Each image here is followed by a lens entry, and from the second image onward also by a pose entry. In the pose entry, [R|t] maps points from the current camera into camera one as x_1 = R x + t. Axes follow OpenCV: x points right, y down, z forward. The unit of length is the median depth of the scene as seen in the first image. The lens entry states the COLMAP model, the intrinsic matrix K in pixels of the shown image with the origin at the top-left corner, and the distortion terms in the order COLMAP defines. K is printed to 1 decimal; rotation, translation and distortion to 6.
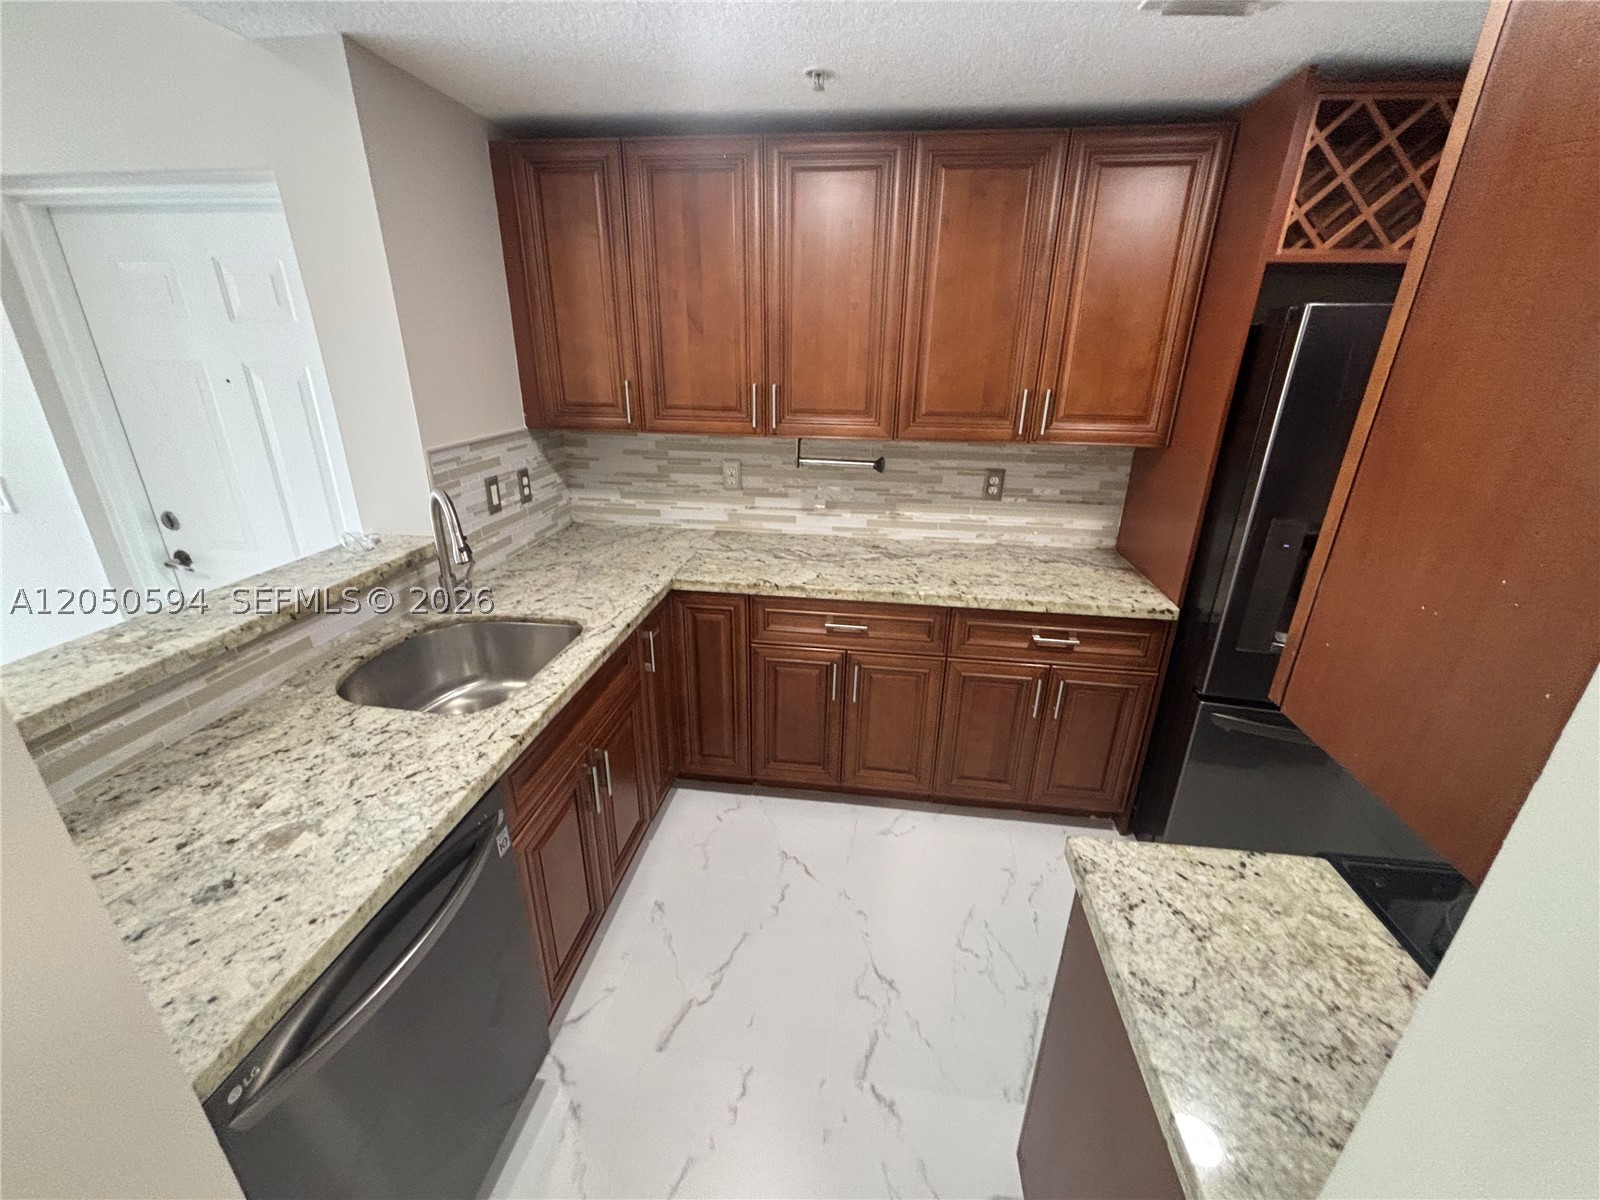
lens RADIAL K [[642.9, 0, 800.0], [0, 642.9, 600.0], [0, 0, 1]] dist [0.009375, -0.007459]
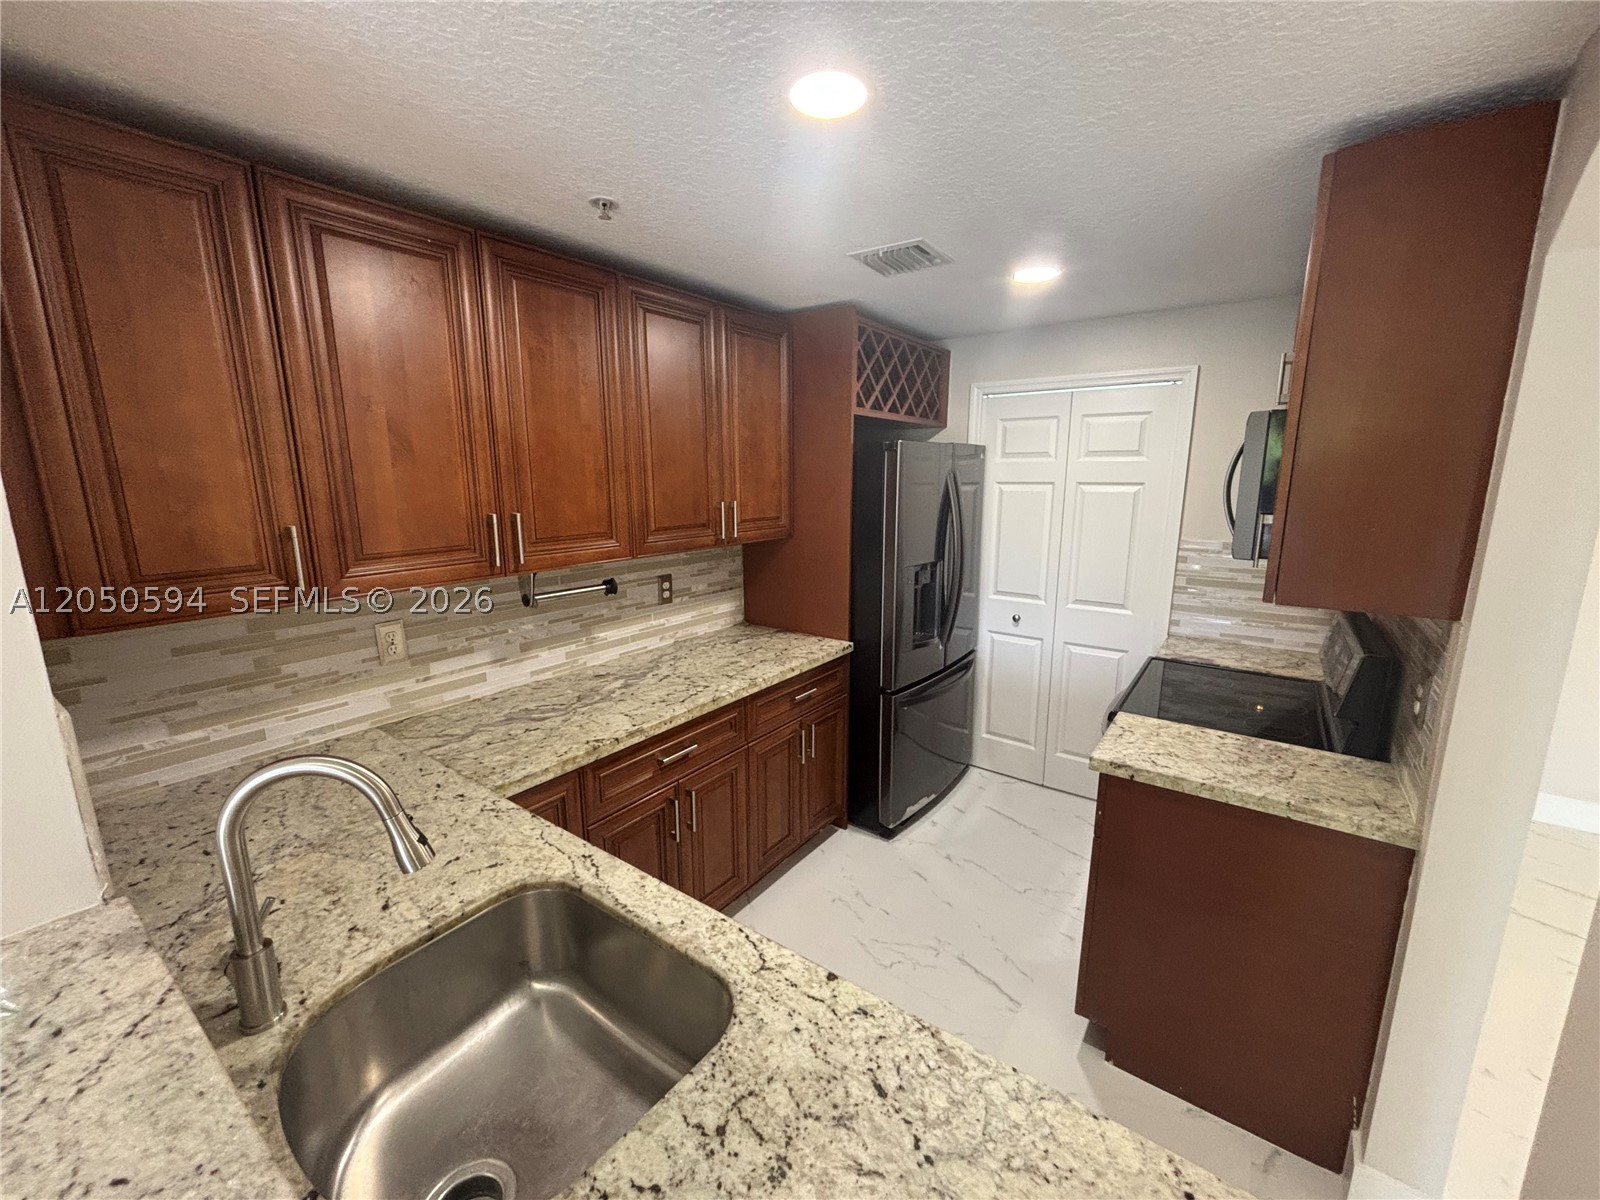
lens RADIAL K [[642.9, 0, 800.0], [0, 642.9, 600.0], [0, 0, 1]] dist [0.009375, -0.007459]
pose [[0.482615, -0.187950, 0.855428, -0.580545], [0.328149, 0.944362, 0.022355, -0.128252], [-0.812035, 0.269919, 0.517439, 0.306743]]
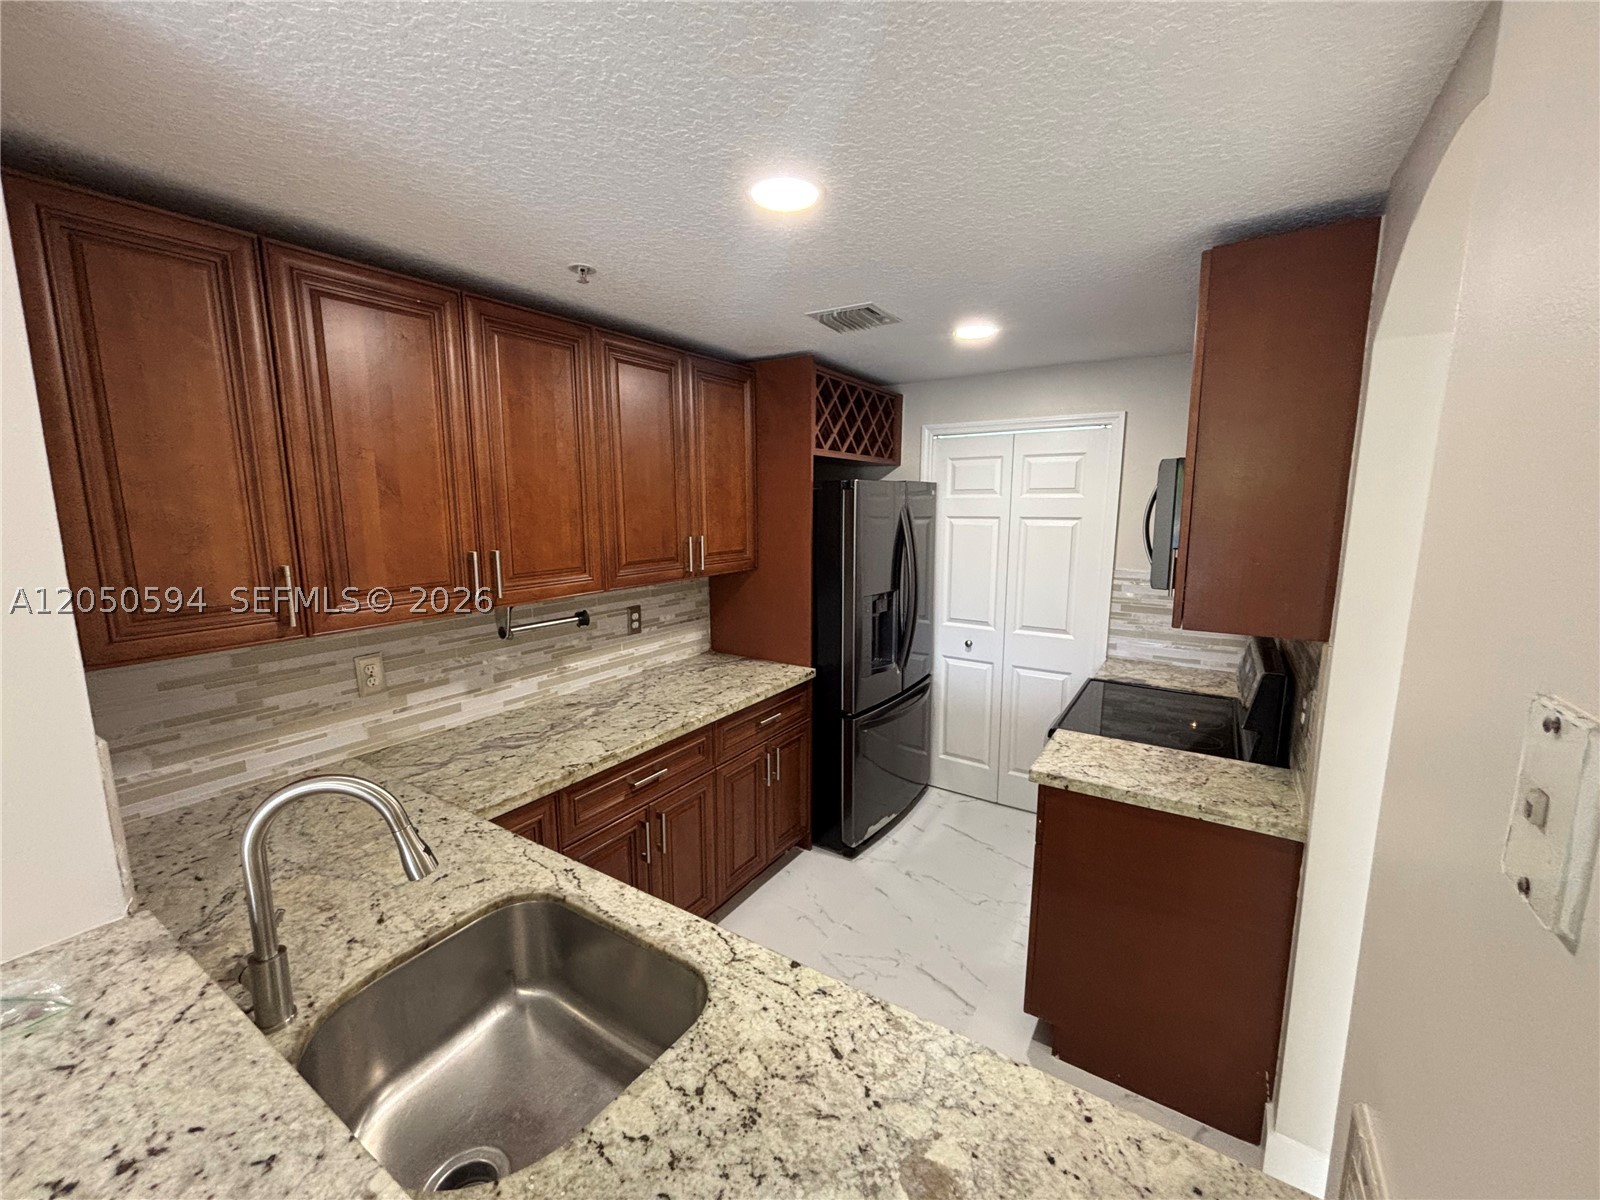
lens RADIAL K [[642.9, 0, 800.0], [0, 642.9, 600.0], [0, 0, 1]] dist [0.009375, -0.007459]
pose [[0.432443, -0.155115, 0.888219, -0.636429], [0.336361, 0.941733, 0.000697, -0.132288], [-0.836573, 0.298461, 0.459420, 0.271931]]
